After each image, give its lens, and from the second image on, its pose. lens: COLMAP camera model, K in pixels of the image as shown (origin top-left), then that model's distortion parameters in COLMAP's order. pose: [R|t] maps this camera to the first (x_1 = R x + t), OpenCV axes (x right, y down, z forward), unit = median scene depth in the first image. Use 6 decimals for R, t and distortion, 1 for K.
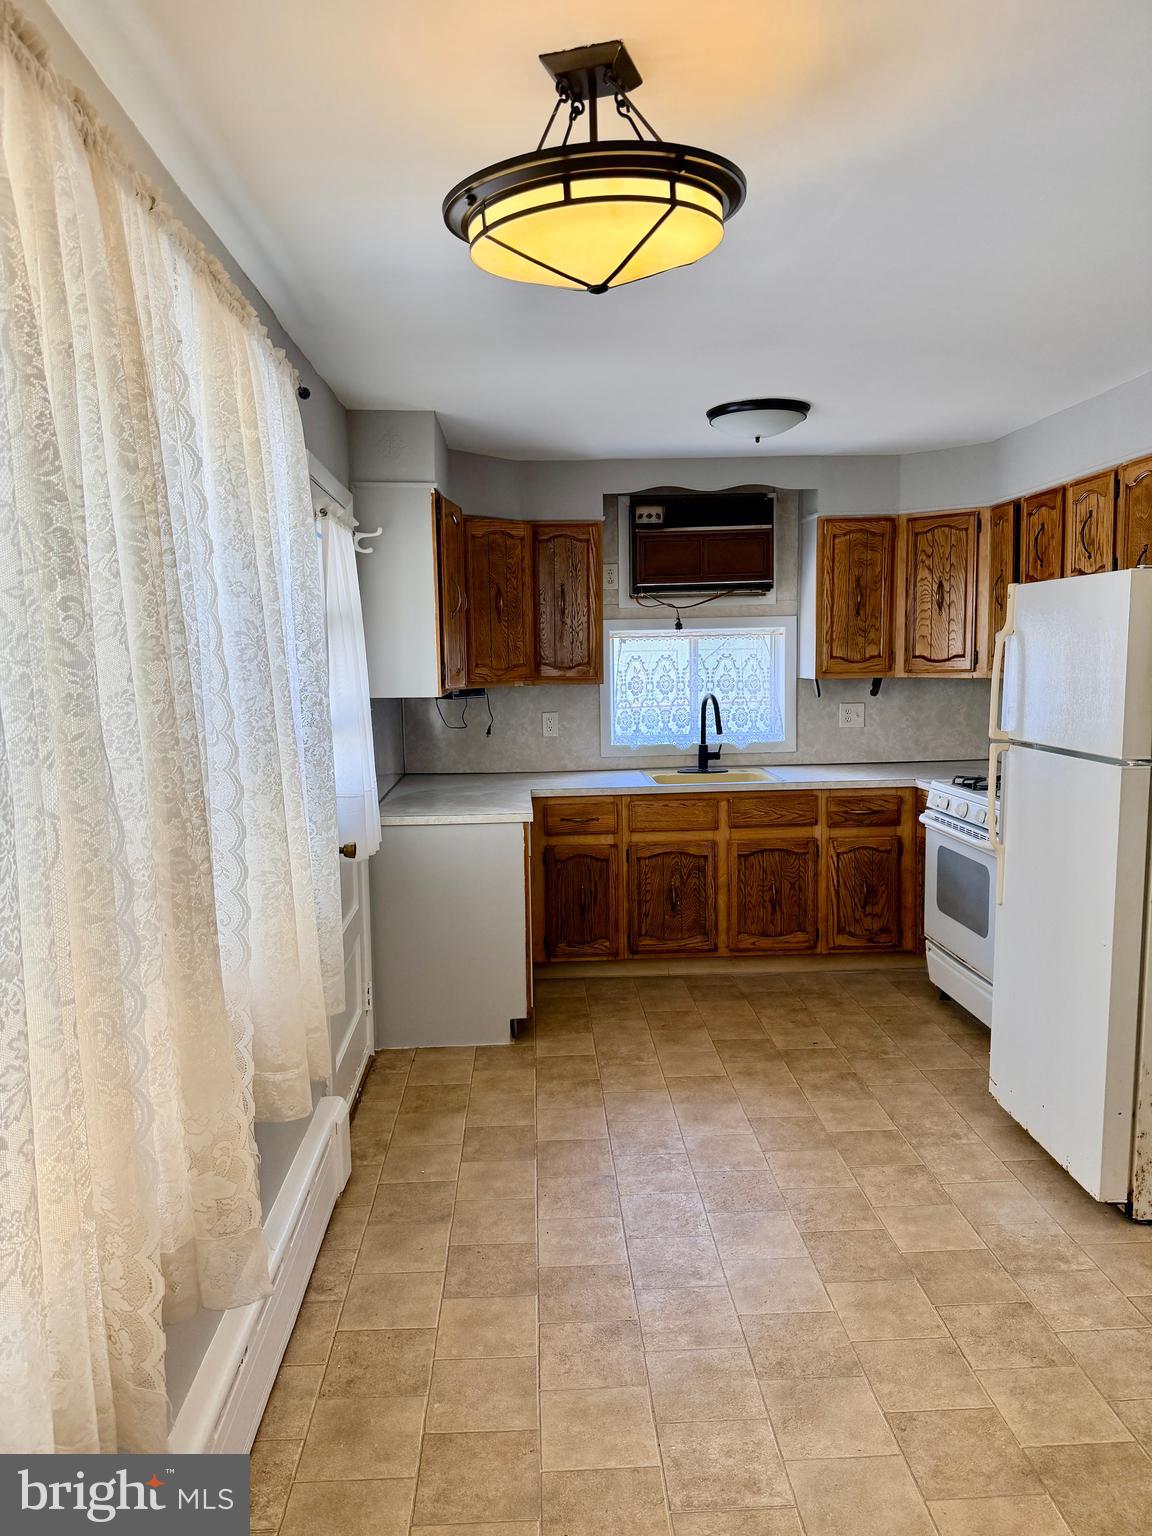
lens RADIAL K [[1078.5, 0, 568.2], [0, 1078.5, 774.2], [0, 0, 1]] dist [0.164734, -0.293057]
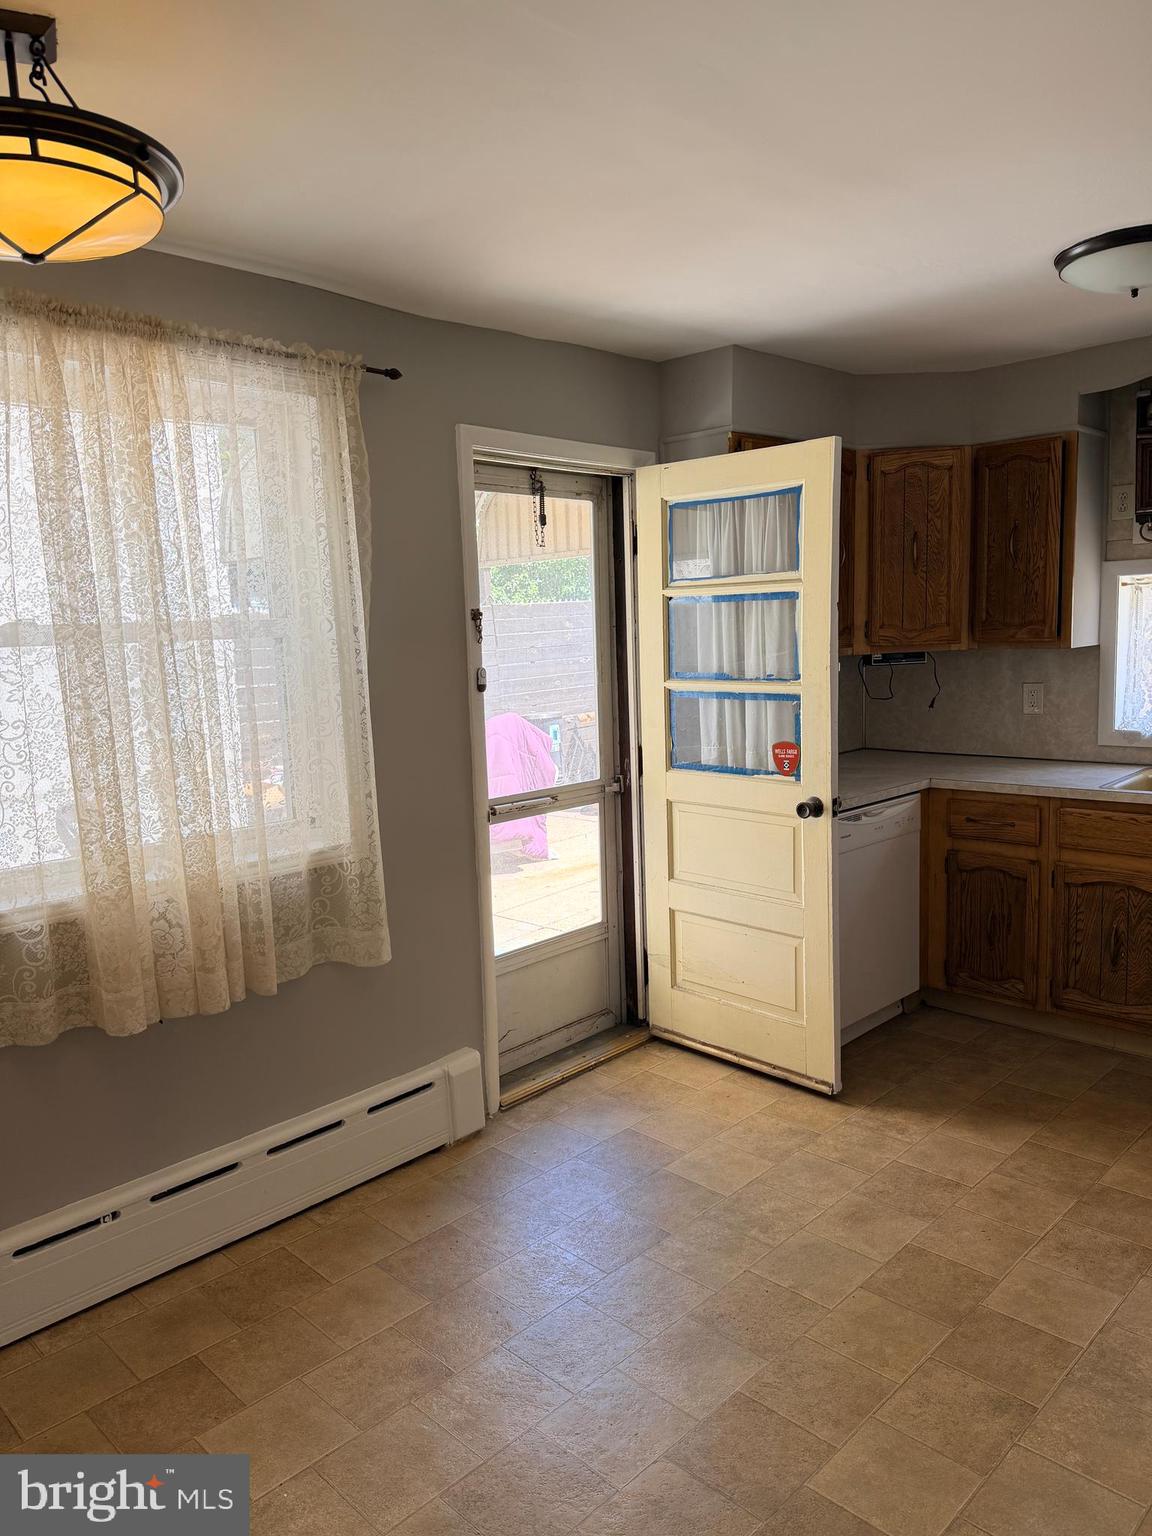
lens RADIAL K [[1073.7, 0, 585.3], [0, 1073.7, 771.7], [0, 0, 1]] dist [0.152542, -0.276242]
pose [[0.686621, 0.093117, -0.721027, 0.370108], [-0.064144, 0.995655, 0.067500, -0.028606], [0.724180, -0.000098, 0.689611, 0.236630]]
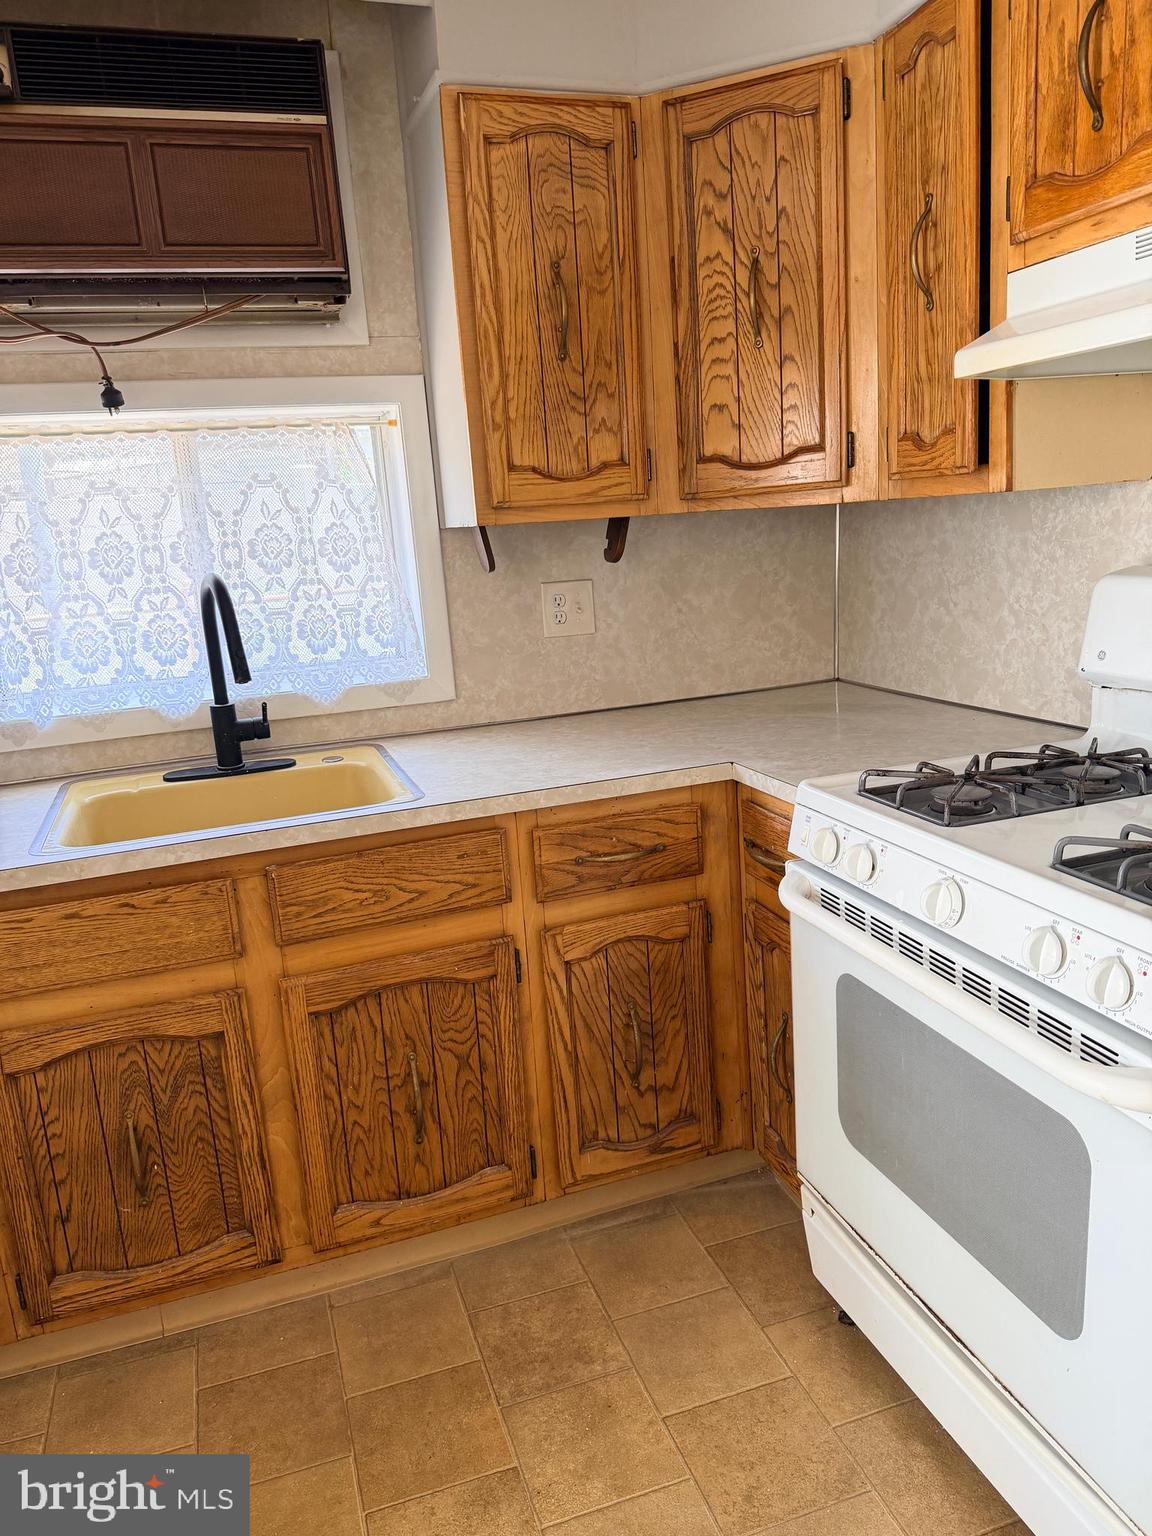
lens RADIAL K [[1084.3, 0, 578.7], [0, 1084.3, 771.6], [0, 0, 1]] dist [0.042475, -0.074372]
pose [[0.958405, -0.104568, 0.265566, 0.153618], [0.077866, 0.990967, 0.109185, -0.039585], [-0.274585, -0.083965, 0.957890, 0.624859]]
